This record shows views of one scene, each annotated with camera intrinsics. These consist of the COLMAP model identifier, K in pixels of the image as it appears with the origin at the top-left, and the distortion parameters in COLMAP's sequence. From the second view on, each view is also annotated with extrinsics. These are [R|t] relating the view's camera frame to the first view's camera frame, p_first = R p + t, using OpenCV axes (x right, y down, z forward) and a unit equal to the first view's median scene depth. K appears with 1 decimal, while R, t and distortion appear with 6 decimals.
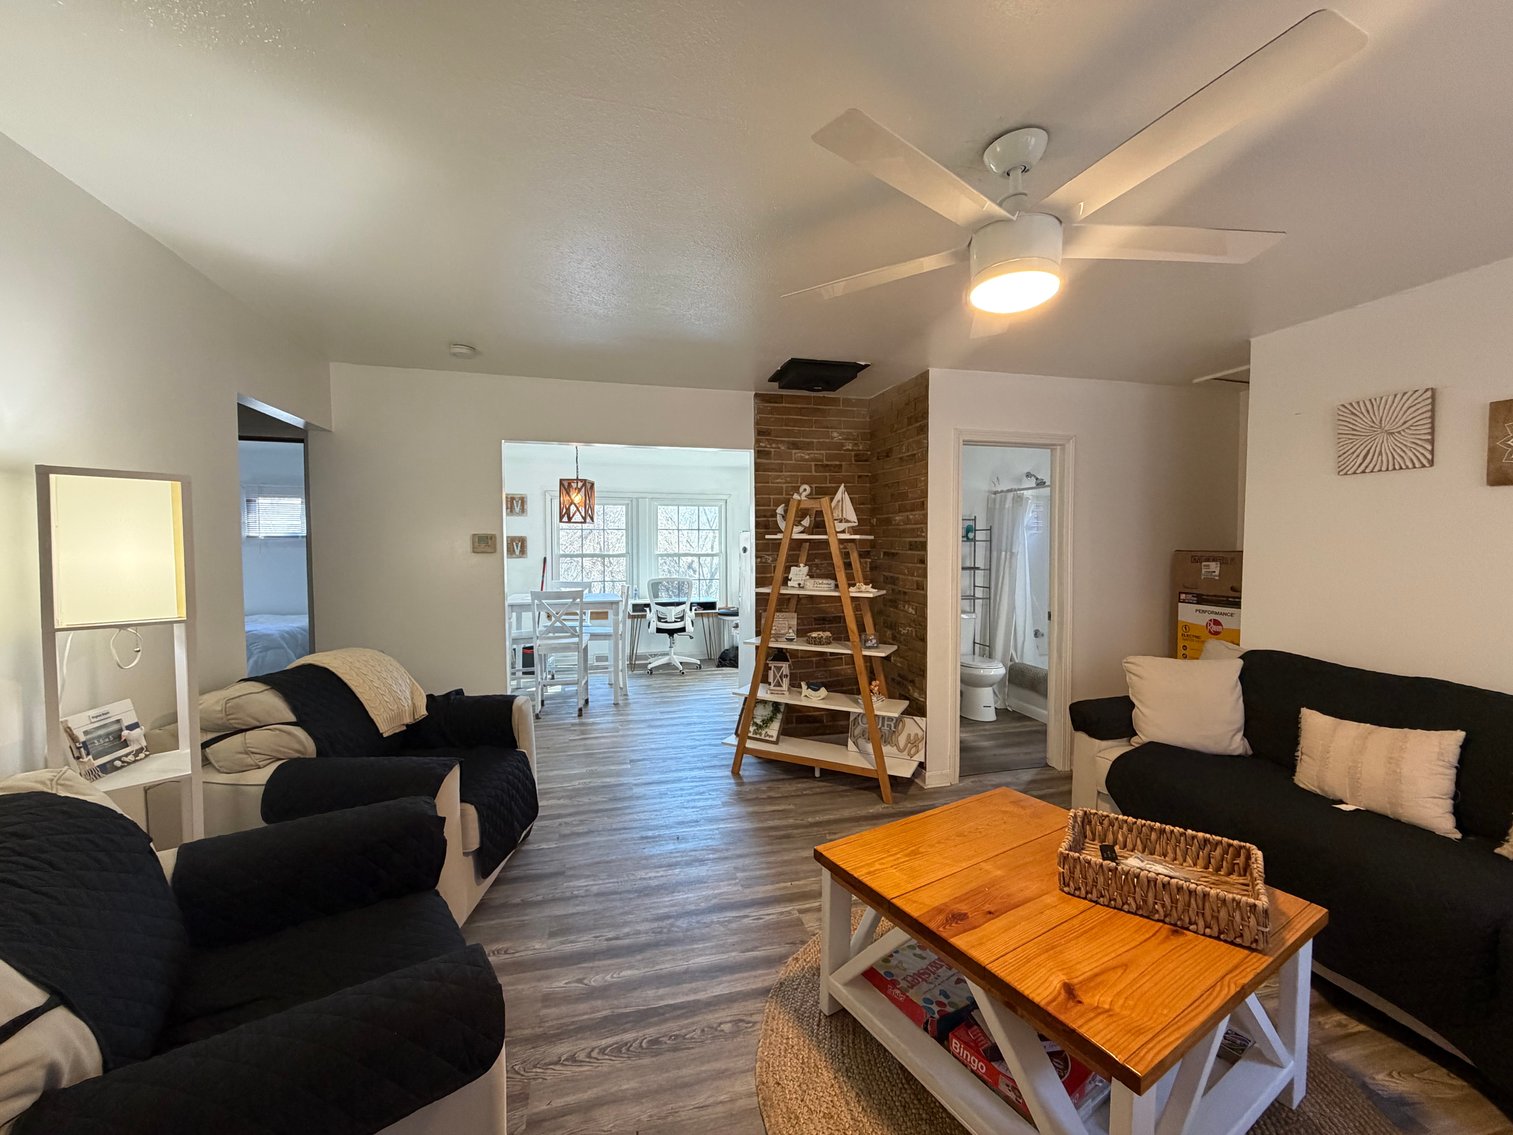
lens RADIAL K [[605.6, 0, 750.5], [0, 605.6, 569.2], [0, 0, 1]] dist [0.001854, 0.000044]
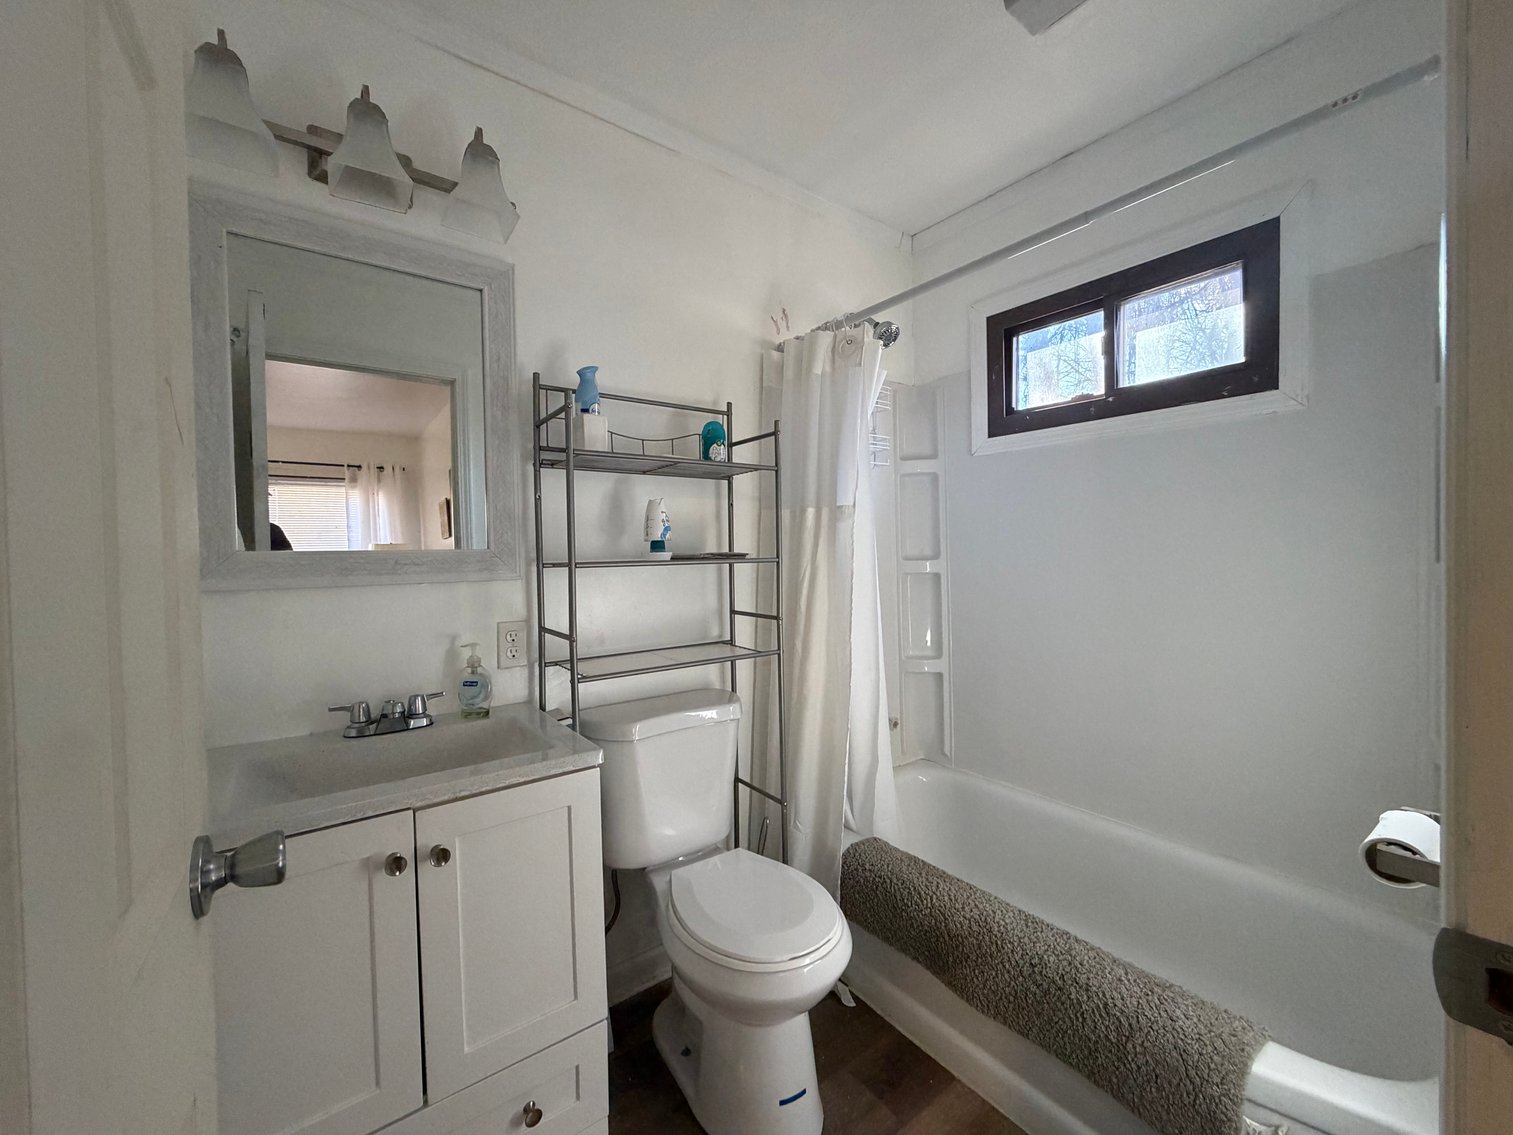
lens RADIAL K [[605.6, 0, 750.5], [0, 605.6, 569.2], [0, 0, 1]] dist [0.001854, 0.000044]
pose [[0.928816, -0.018200, 0.370093, 0.264422], [0.024344, 0.999632, -0.011938, 0.009108], [-0.369740, 0.020098, 0.928918, 0.708627]]
